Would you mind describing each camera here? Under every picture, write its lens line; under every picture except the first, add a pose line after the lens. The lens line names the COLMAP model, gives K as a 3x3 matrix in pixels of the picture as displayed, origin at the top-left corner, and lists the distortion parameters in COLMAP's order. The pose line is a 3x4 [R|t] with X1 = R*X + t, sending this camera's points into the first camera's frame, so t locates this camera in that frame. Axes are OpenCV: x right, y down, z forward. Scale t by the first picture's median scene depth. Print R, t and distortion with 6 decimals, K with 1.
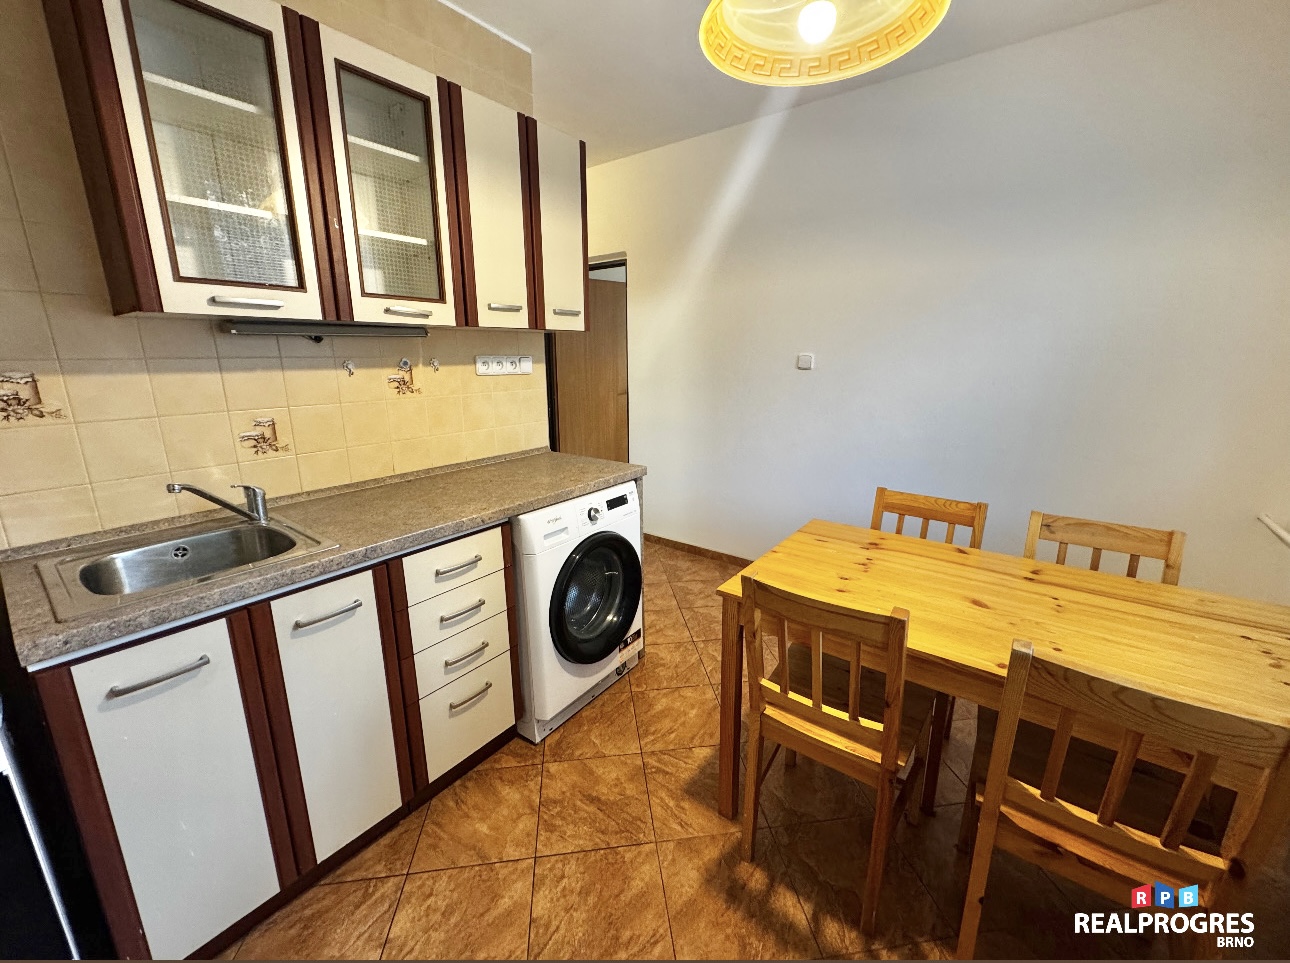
lens RADIAL K [[518.4, 0, 641.6], [0, 518.4, 475.7], [0, 0, 1]] dist [-0.000315, 0.000439]
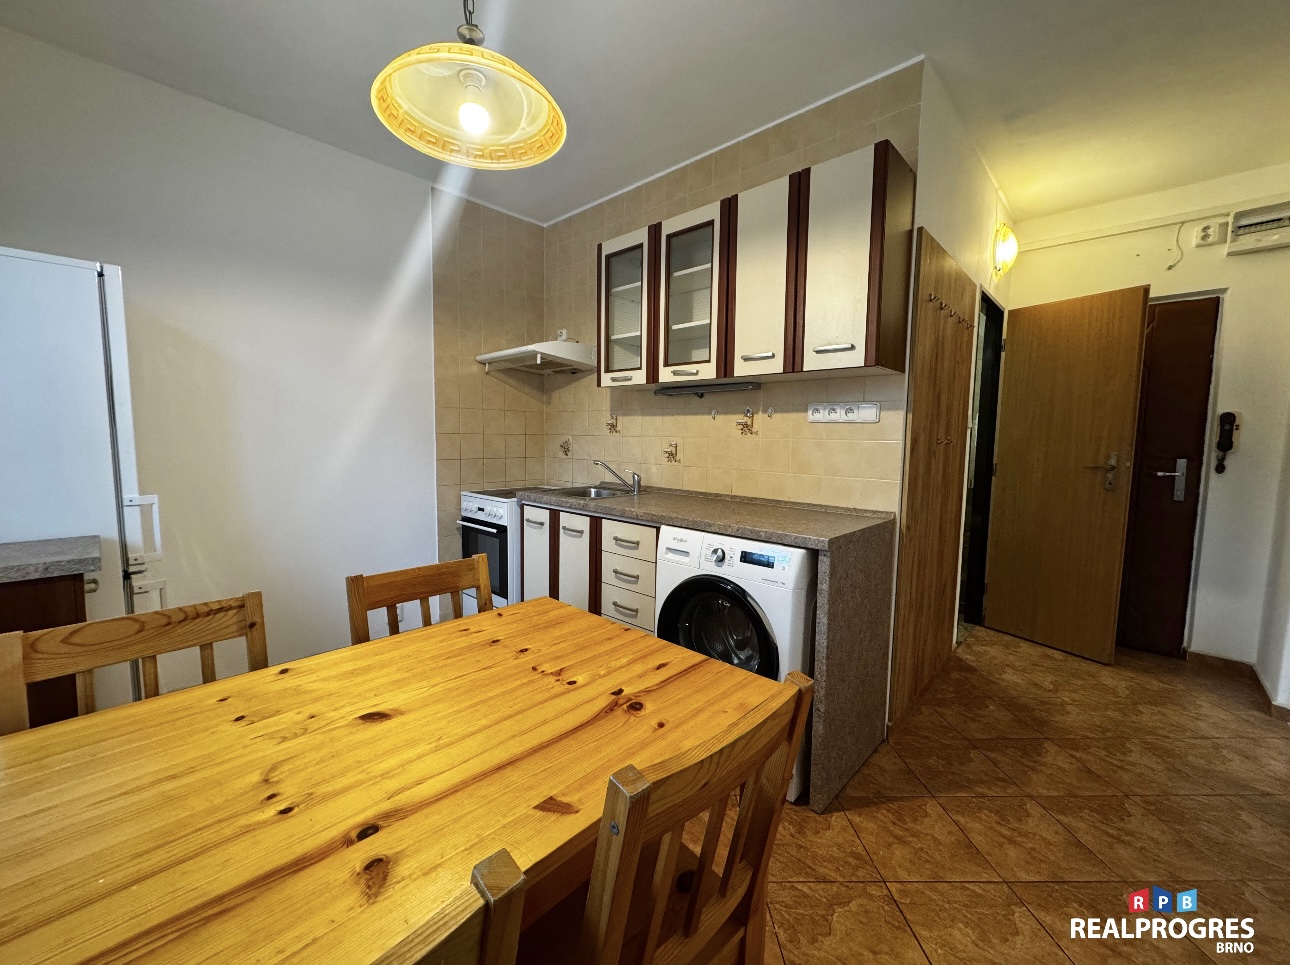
lens RADIAL K [[518.4, 0, 647.4], [0, 518.4, 481.3], [0, 0, 1]] dist [-0.000315, 0.000439]
pose [[-0.103074, 0.091298, -0.990475, 0.886642], [-0.244483, 0.962905, 0.114199, -0.139843], [0.964160, 0.253926, -0.076930, 0.936562]]
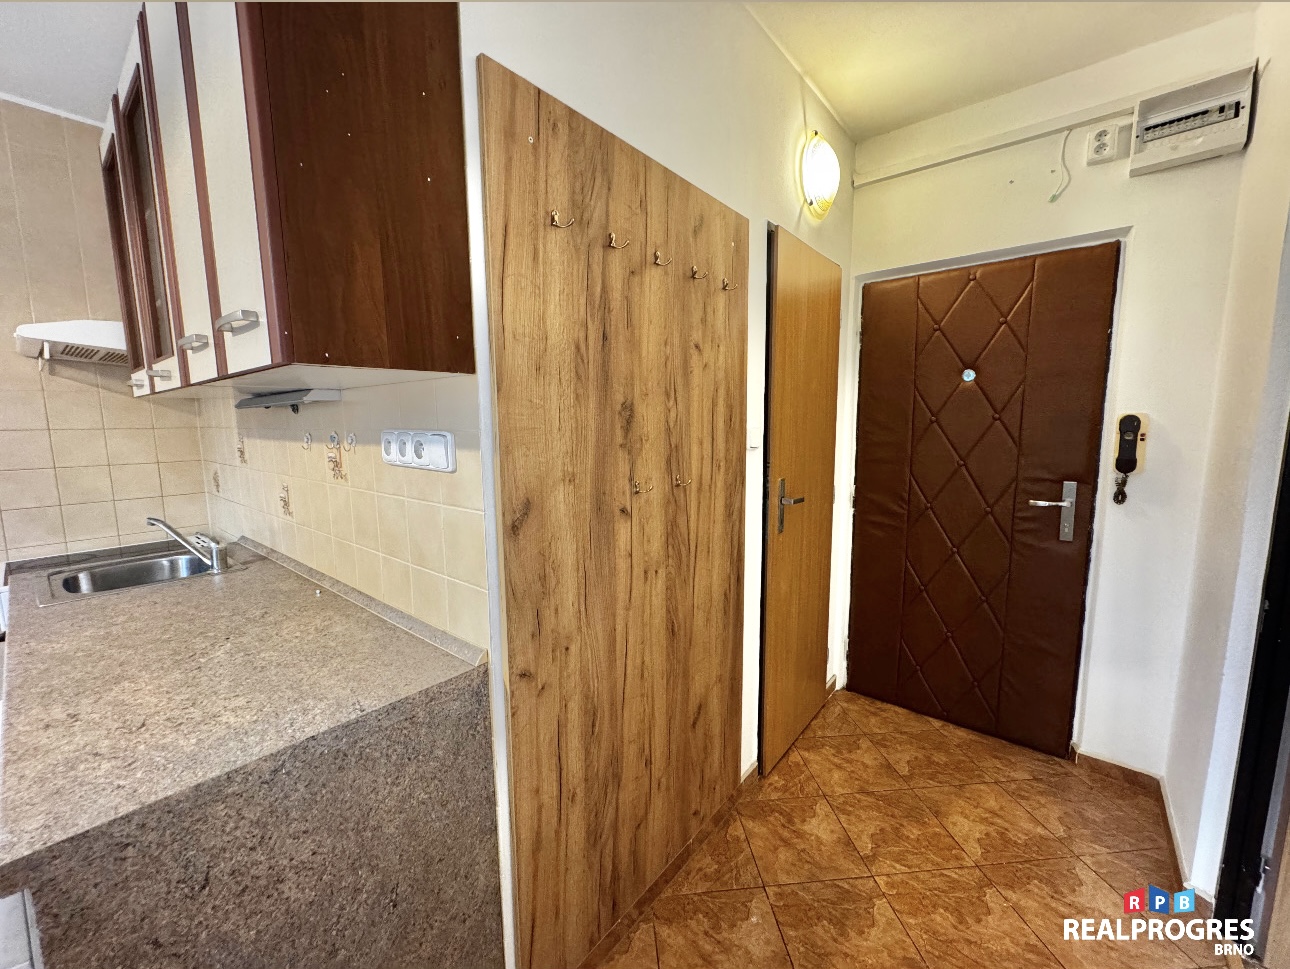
lens RADIAL K [[513.1, 0, 651.5], [0, 513.1, 484.6], [0, 0, 1]] dist [-0.002133, 0.000002]
pose [[-0.037932, 0.131689, -0.990565, 0.259151], [-0.222885, 0.965191, 0.136851, -0.365537], [0.974106, 0.225973, -0.007260, 1.510870]]
